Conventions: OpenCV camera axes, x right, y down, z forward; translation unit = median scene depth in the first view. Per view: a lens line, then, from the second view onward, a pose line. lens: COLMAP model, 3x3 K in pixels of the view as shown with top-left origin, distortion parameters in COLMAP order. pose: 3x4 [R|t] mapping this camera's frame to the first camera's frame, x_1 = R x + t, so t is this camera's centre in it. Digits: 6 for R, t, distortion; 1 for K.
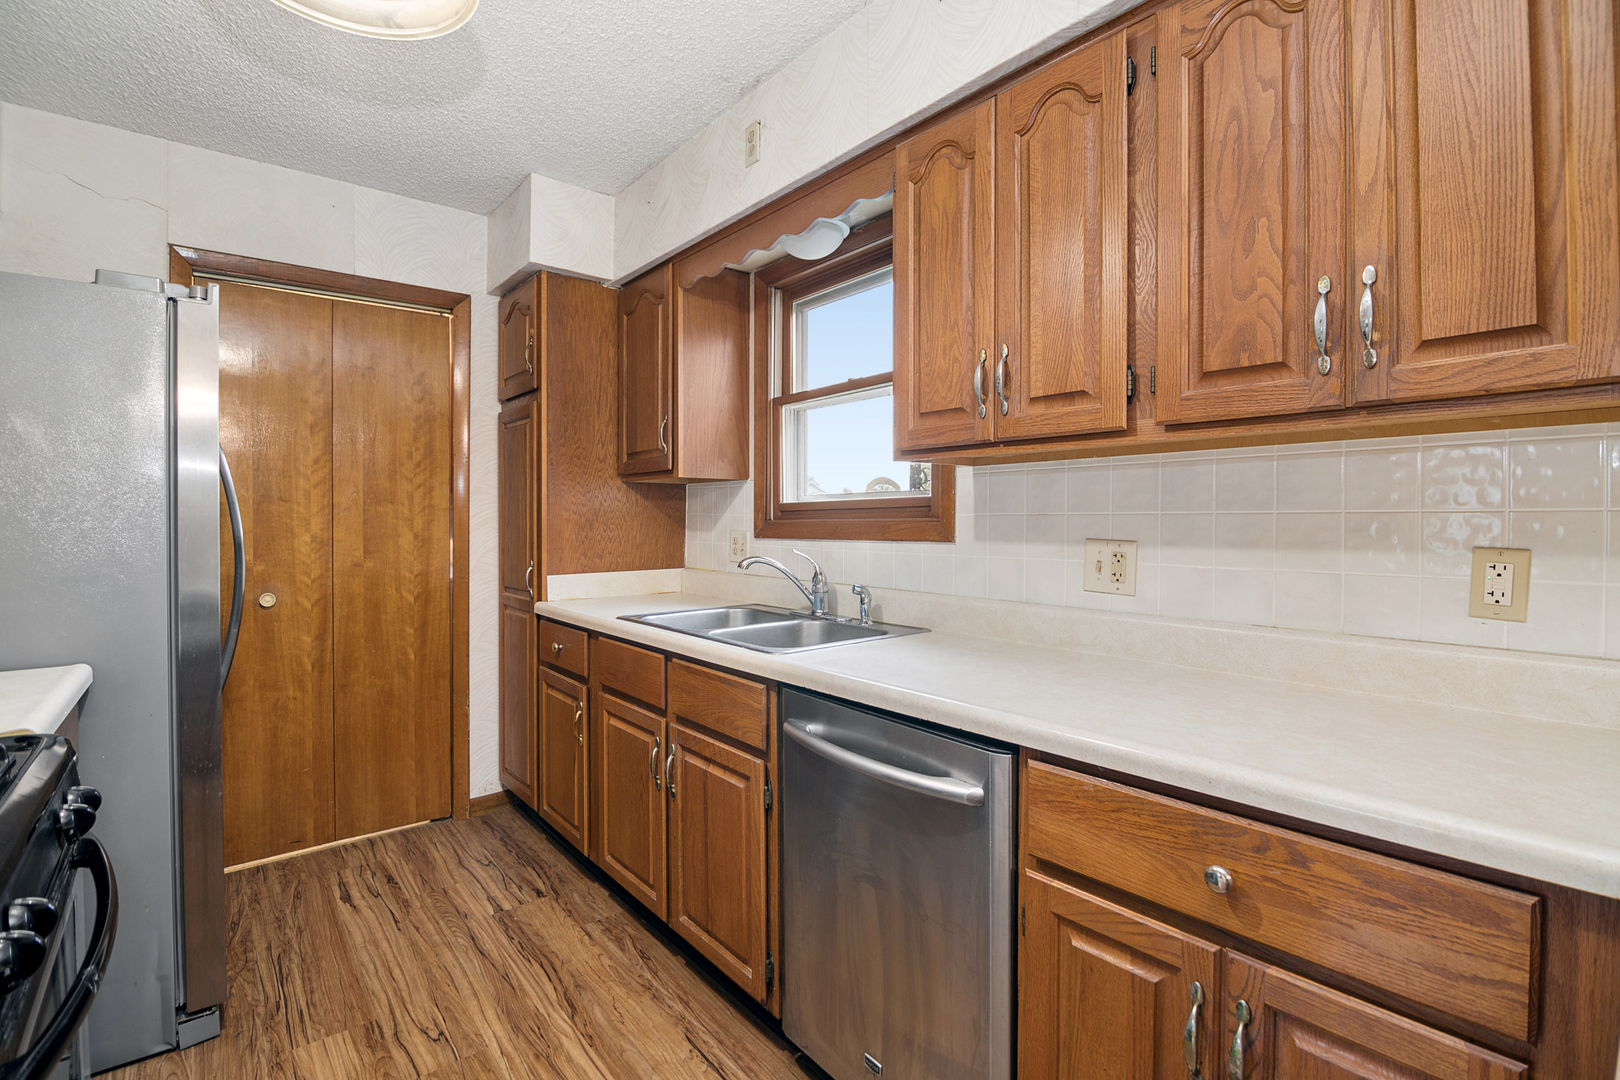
lens RADIAL K [[750.8, 0, 812.7], [0, 750.8, 525.8], [0, 0, 1]] dist [-0.002306, -0.000258]
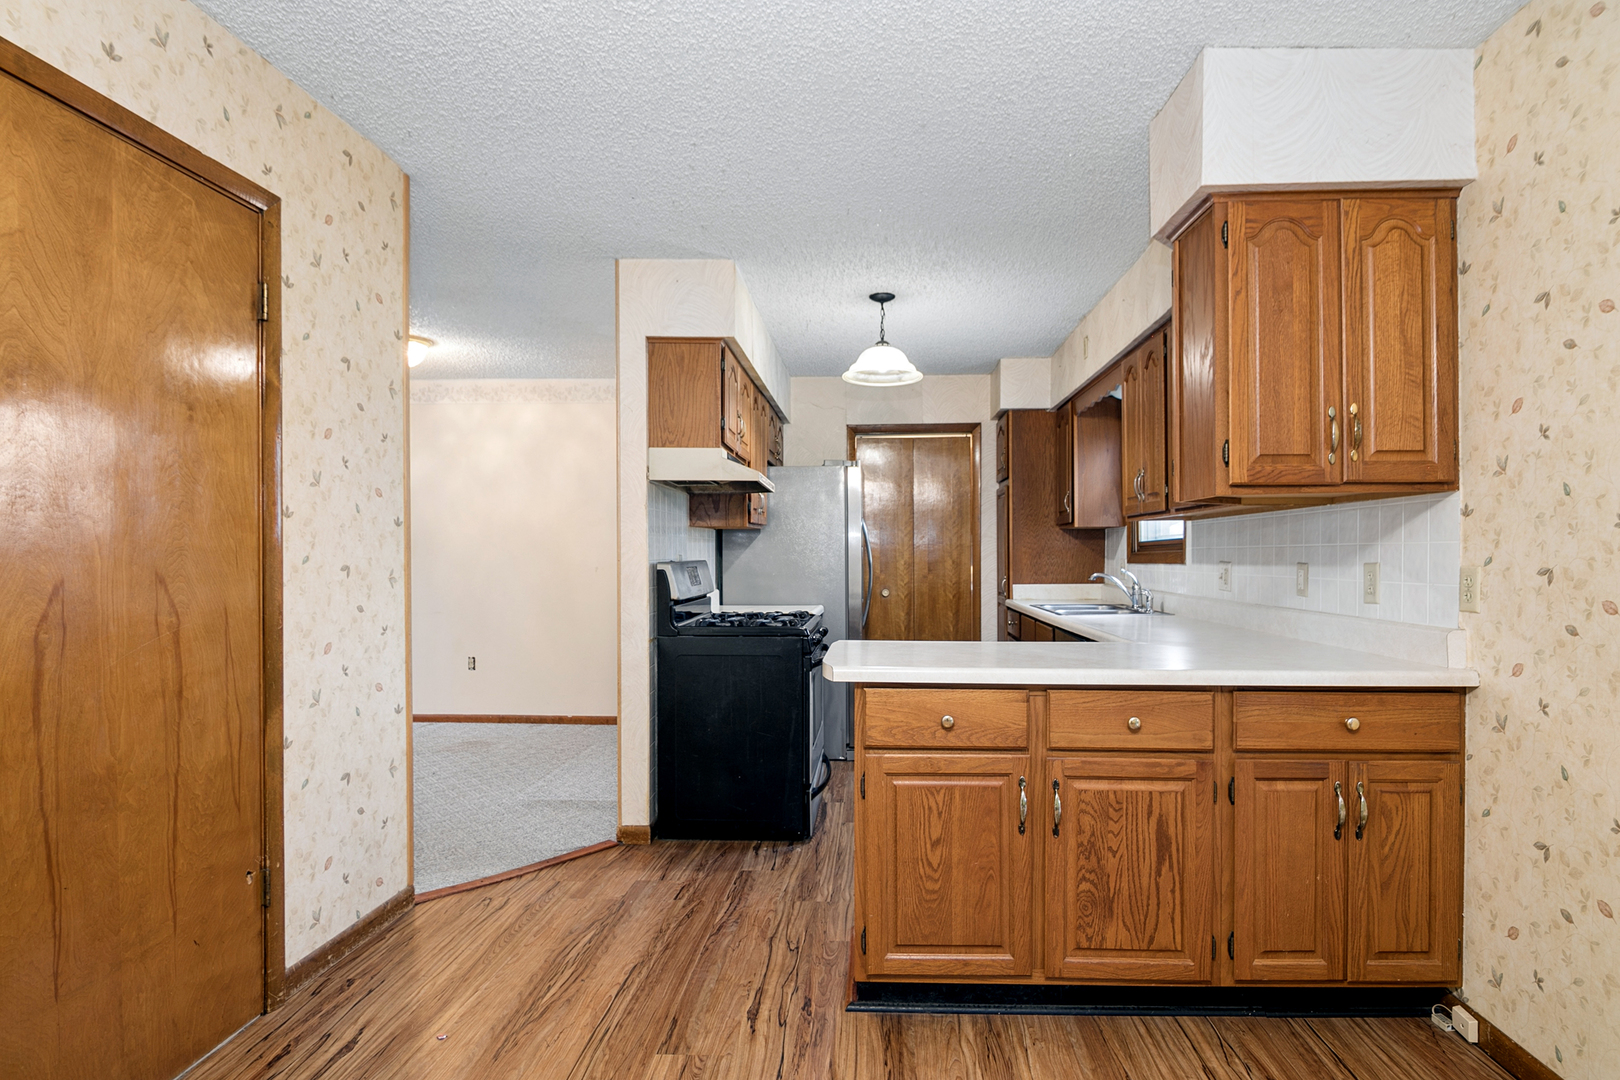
lens RADIAL K [[750.8, 0, 812.7], [0, 750.8, 525.8], [0, 0, 1]] dist [-0.002306, -0.000258]
pose [[0.719011, -0.028720, -0.694406, 0.504868], [-0.002070, 0.999053, -0.043463, 0.007044], [0.694996, 0.032688, 0.718270, -0.553893]]
